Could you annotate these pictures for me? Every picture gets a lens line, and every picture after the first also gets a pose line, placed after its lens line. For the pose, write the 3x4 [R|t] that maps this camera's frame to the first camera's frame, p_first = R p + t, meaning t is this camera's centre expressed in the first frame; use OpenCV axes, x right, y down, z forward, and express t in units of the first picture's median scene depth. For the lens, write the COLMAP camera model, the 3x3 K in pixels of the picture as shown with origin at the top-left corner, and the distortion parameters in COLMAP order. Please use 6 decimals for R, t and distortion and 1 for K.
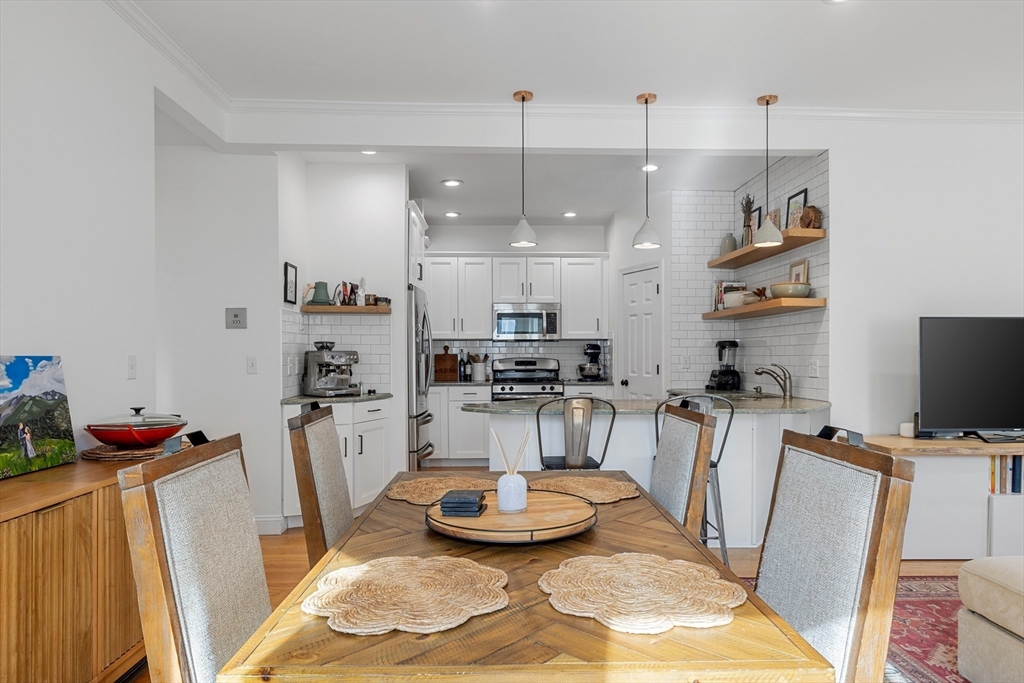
lens RADIAL K [[604.1, 0, 510.6], [0, 604.1, 371.9], [0, 0, 1]] dist [-0.039495, 0.000170]
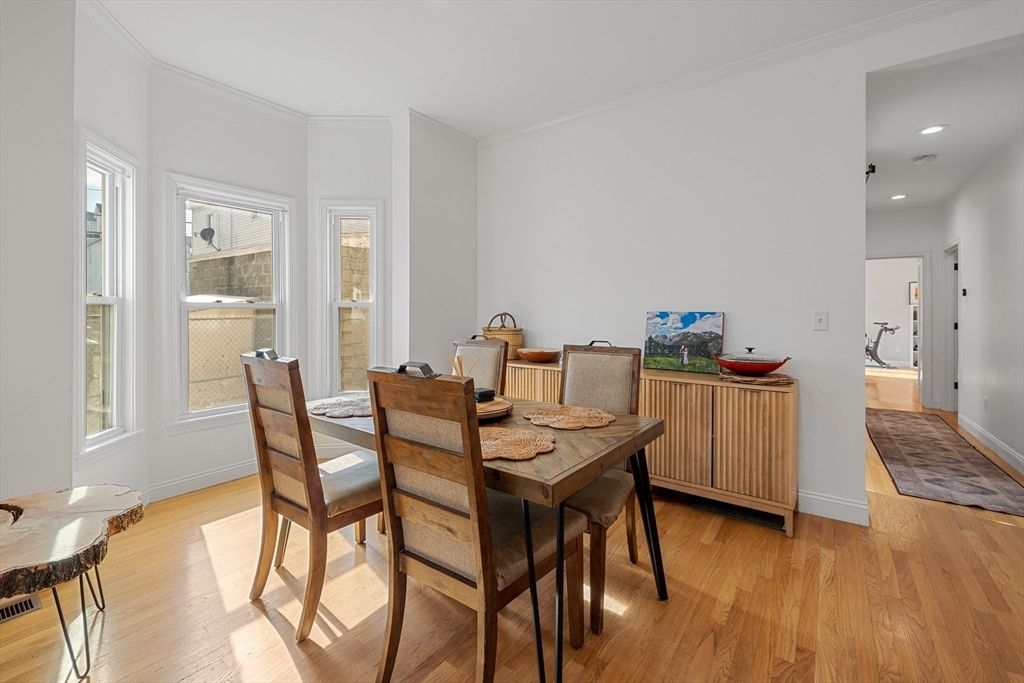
lens RADIAL K [[437.1, 0, 505.4], [0, 437.1, 312.7], [0, 0, 1]] dist [-0.002788, 0.000732]
pose [[-0.620533, -0.000016, -0.784180, 0.304275], [-0.022910, 0.999574, 0.018109, -0.016360], [0.783845, 0.029202, -0.620269, 0.629968]]
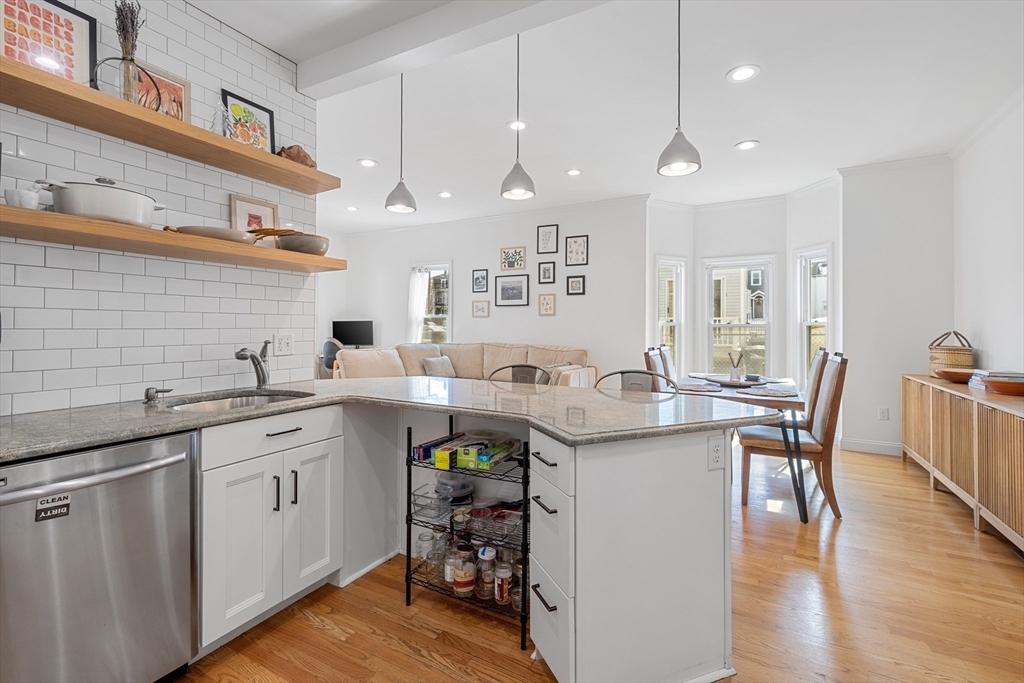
lens RADIAL K [[437.1, 0, 522.2], [0, 437.1, 327.1], [0, 0, 1]] dist [-0.002788, 0.000732]
pose [[-0.867089, -0.003268, 0.498143, -0.061434], [0.010180, 0.999653, 0.024278, -0.035693], [-0.498049, 0.026122, -0.866755, 1.194614]]
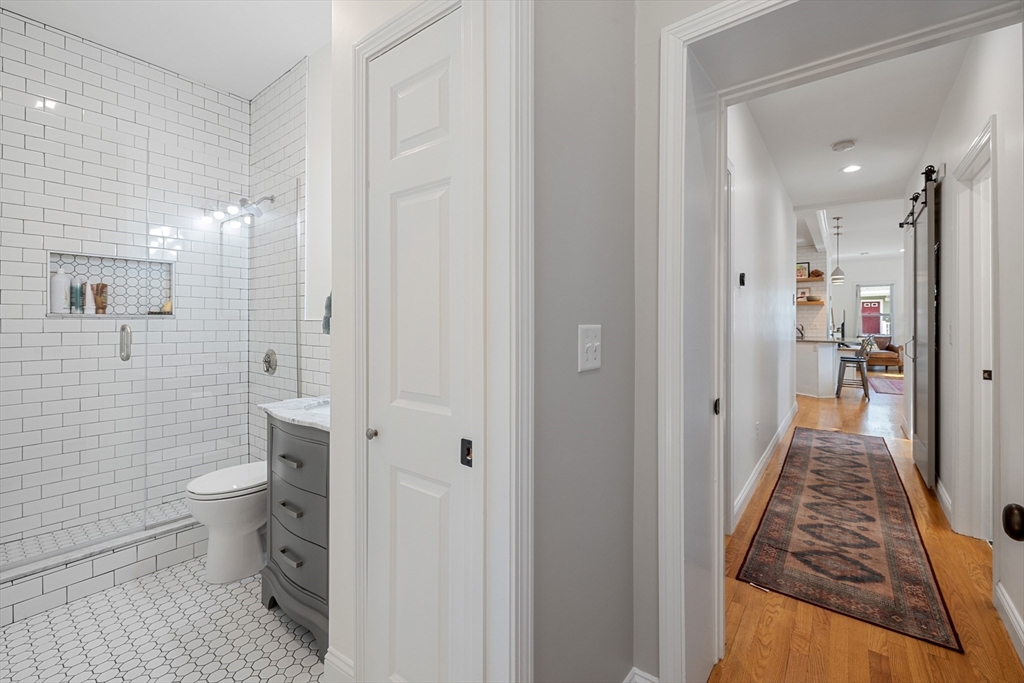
lens RADIAL K [[437.1, 0, 503.6], [0, 437.1, 325.1], [0, 0, 1]] dist [-0.002788, 0.000732]
pose [[0.643452, 0.000220, 0.765486, -1.813464], [0.021307, 0.999607, -0.018198, -0.002899], [-0.765190, 0.028020, 0.643195, 0.706395]]
